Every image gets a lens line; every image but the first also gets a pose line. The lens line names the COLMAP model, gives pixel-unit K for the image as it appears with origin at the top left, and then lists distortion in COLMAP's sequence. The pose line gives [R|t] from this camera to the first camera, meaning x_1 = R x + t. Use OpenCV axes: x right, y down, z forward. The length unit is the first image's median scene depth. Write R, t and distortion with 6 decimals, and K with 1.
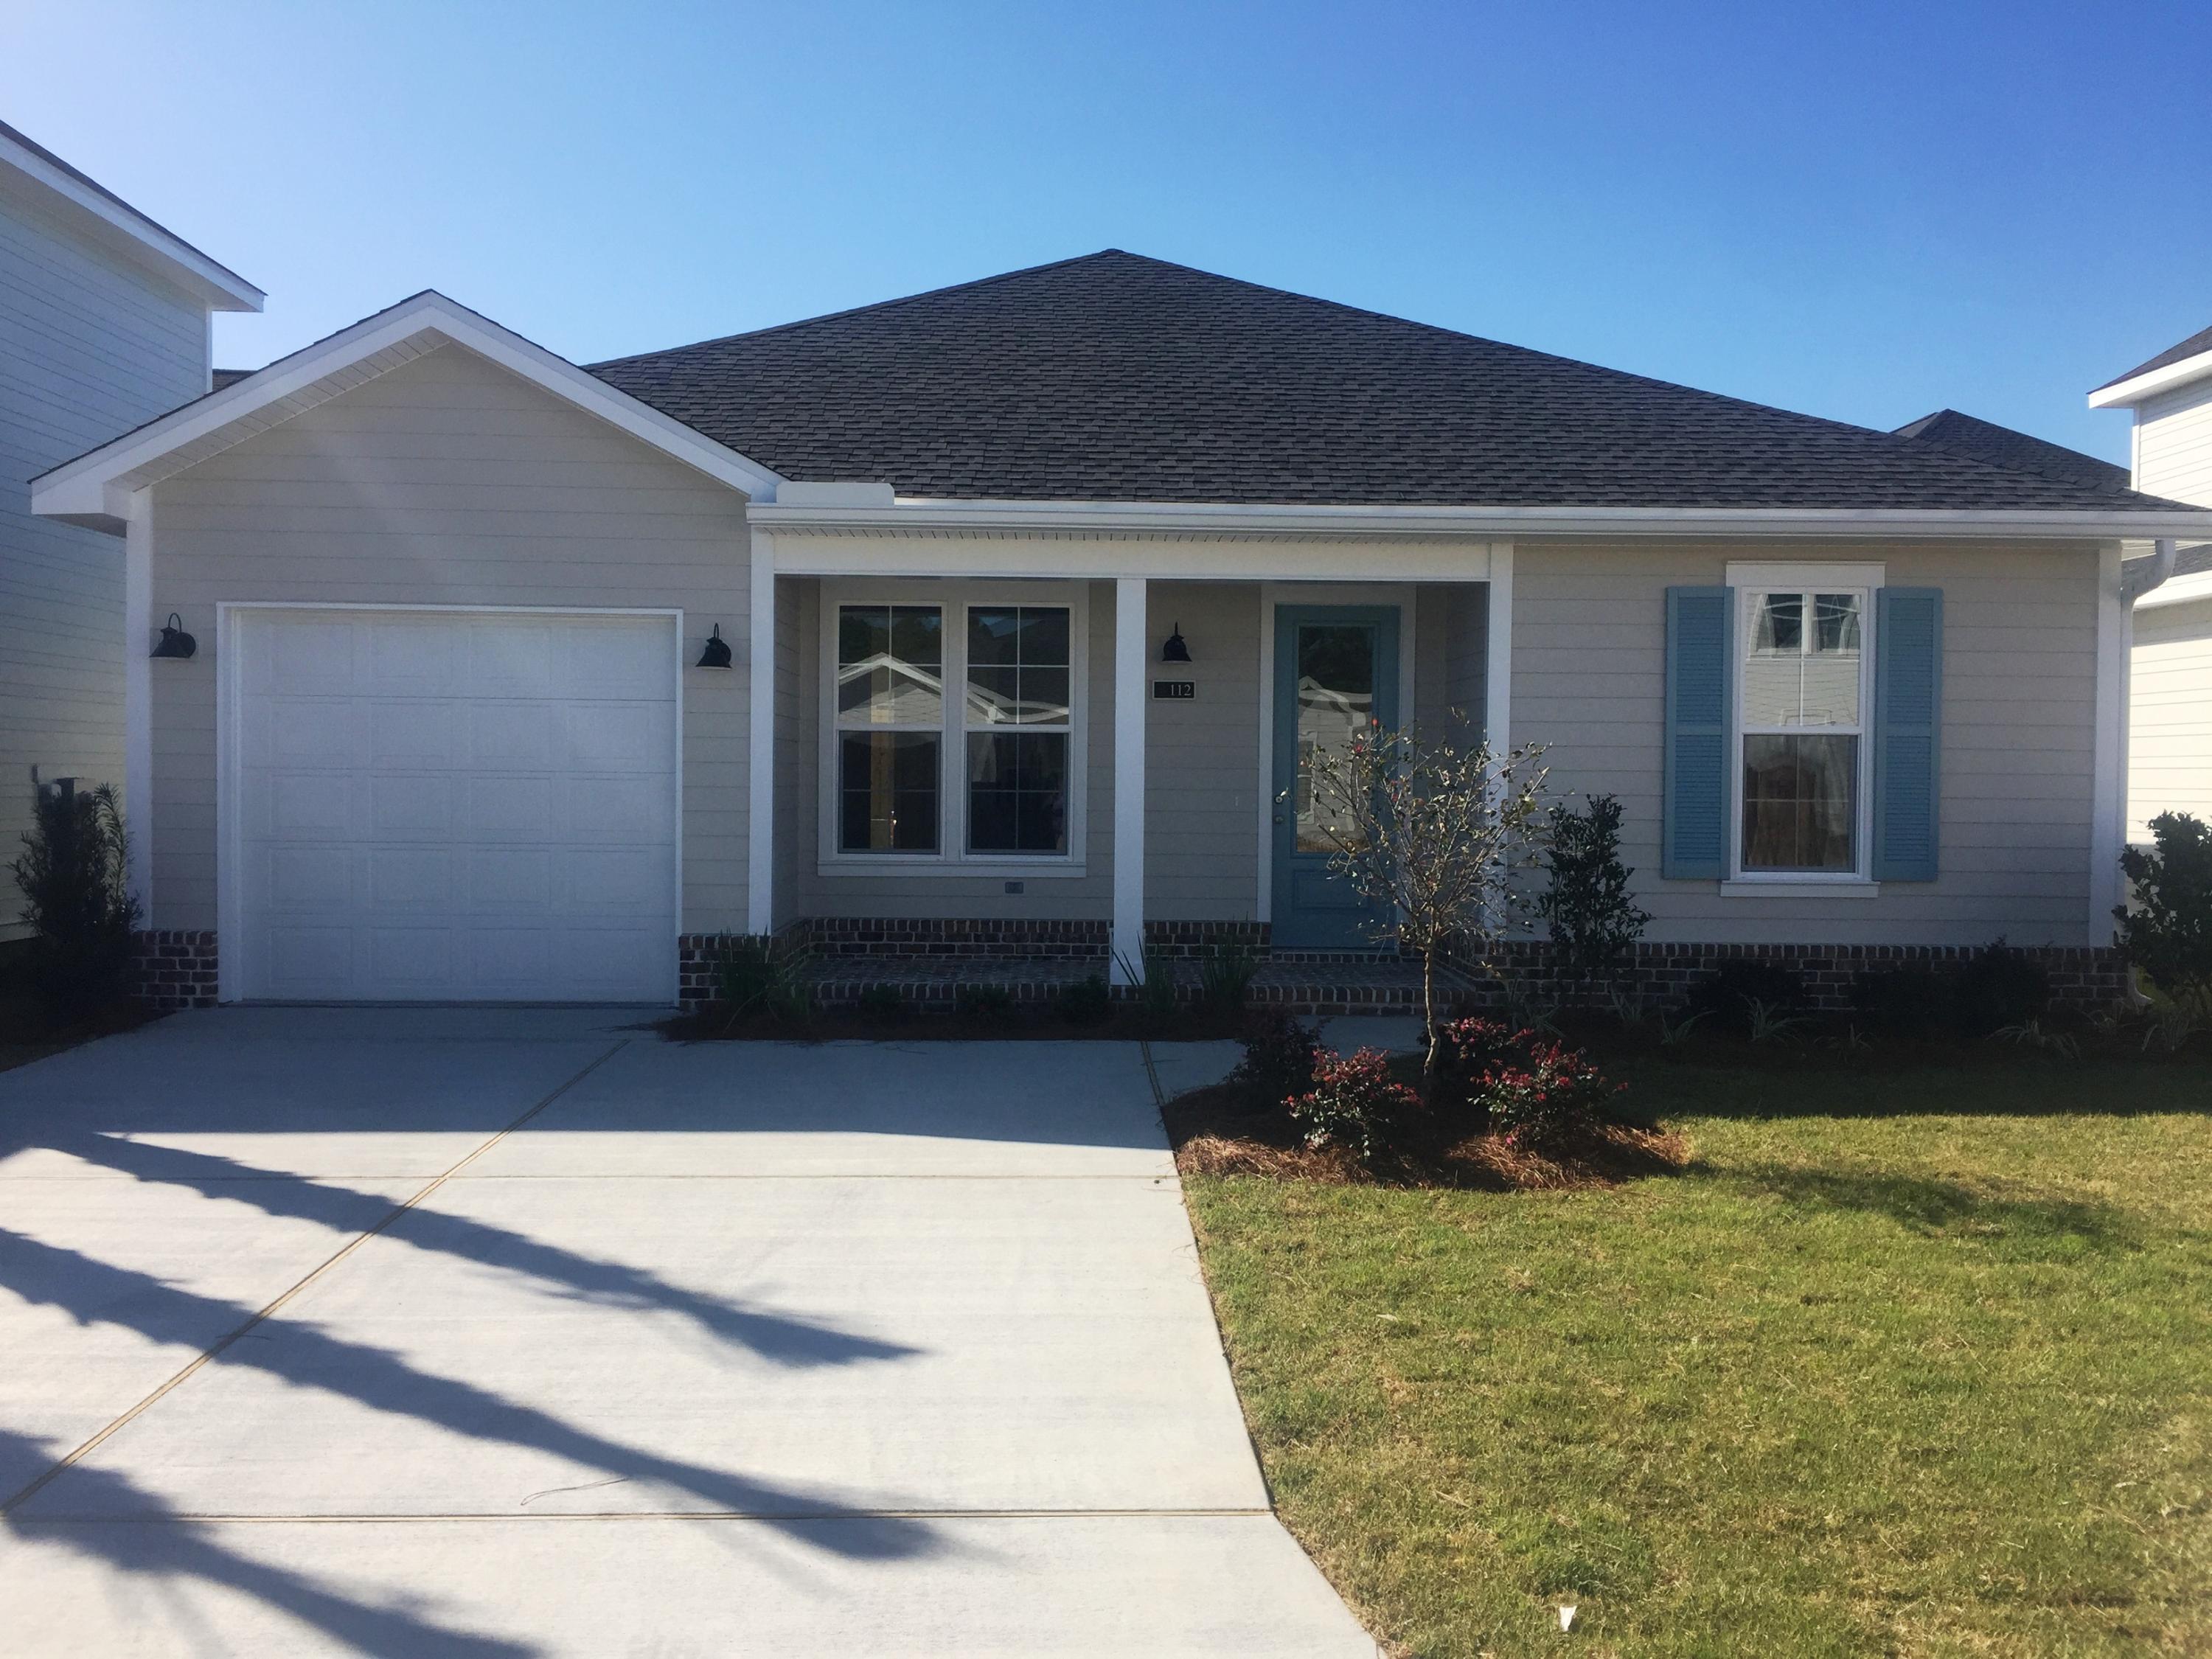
lens RADIAL K [[1929.6, 0, 1102.0], [0, 1929.6, 827.3], [0, 0, 1]] dist [0.028061, 0.003644]
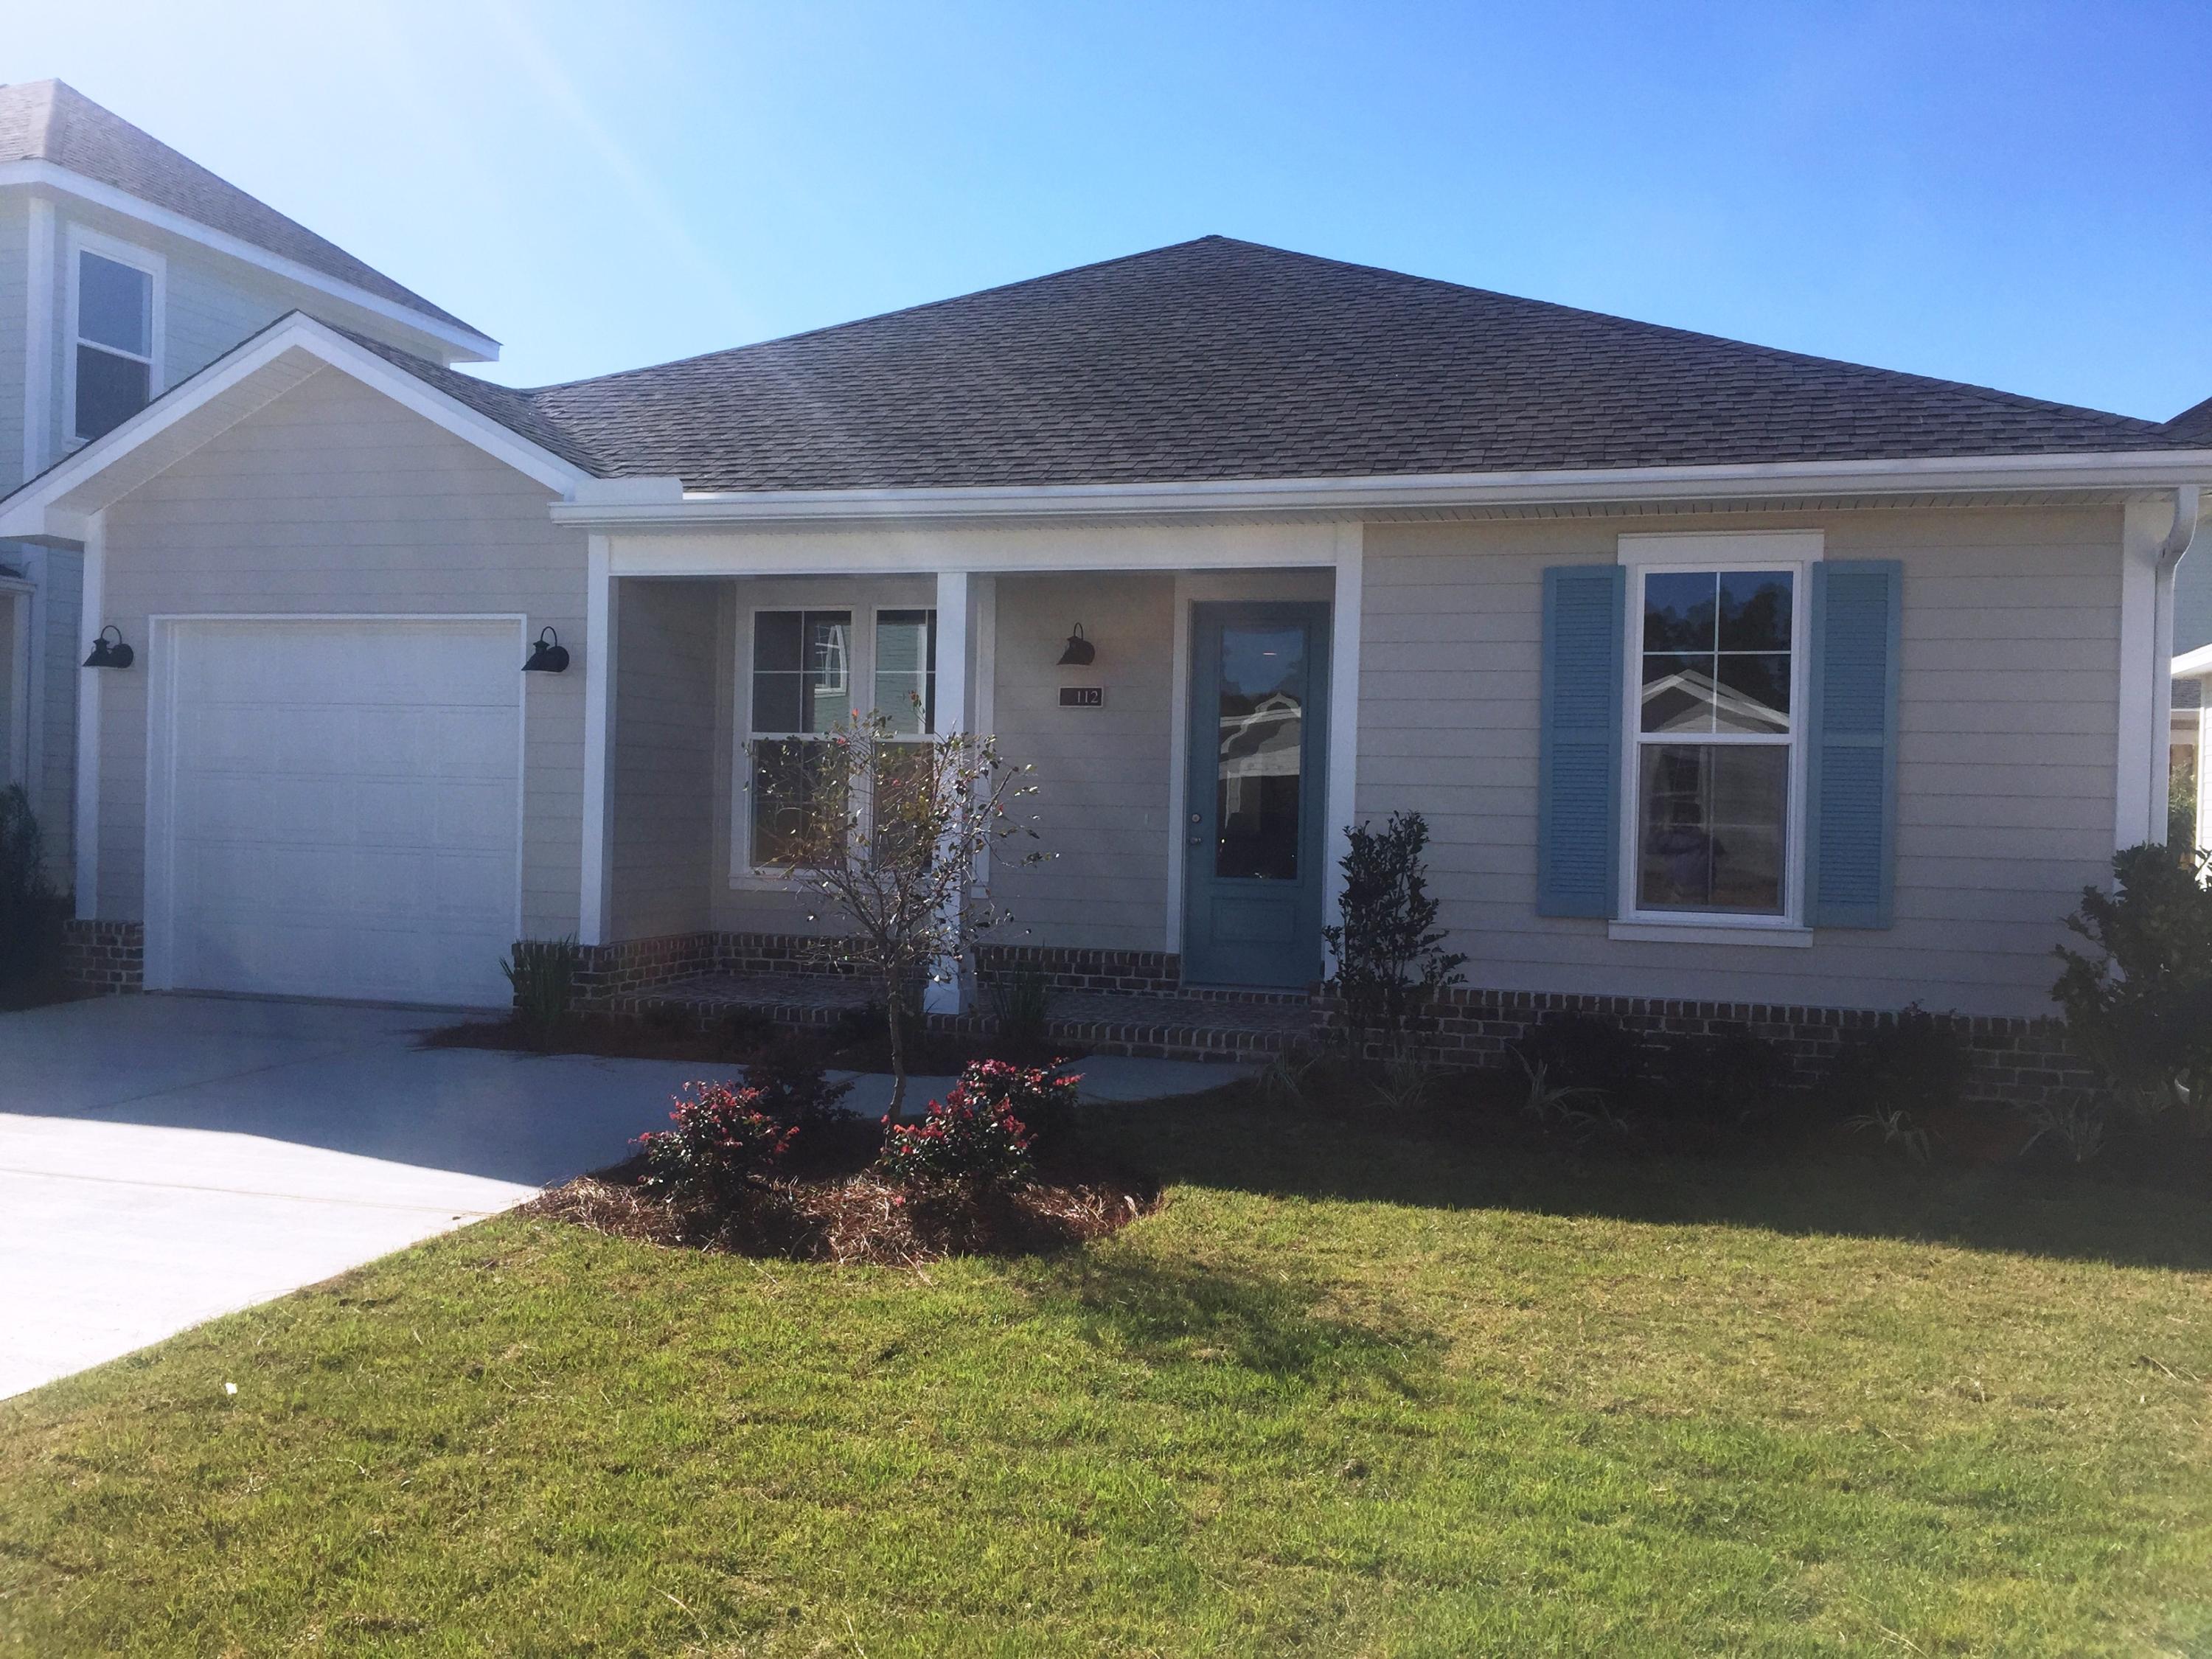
lens RADIAL K [[1929.6, 0, 1106.5], [0, 1929.6, 831.4], [0, 0, 1]] dist [0.028061, 0.003644]
pose [[0.949364, 0.017212, -0.313705, 0.376900], [-0.023402, 0.999598, -0.015977, 0.007921], [0.313304, 0.022509, 0.949386, 0.149143]]
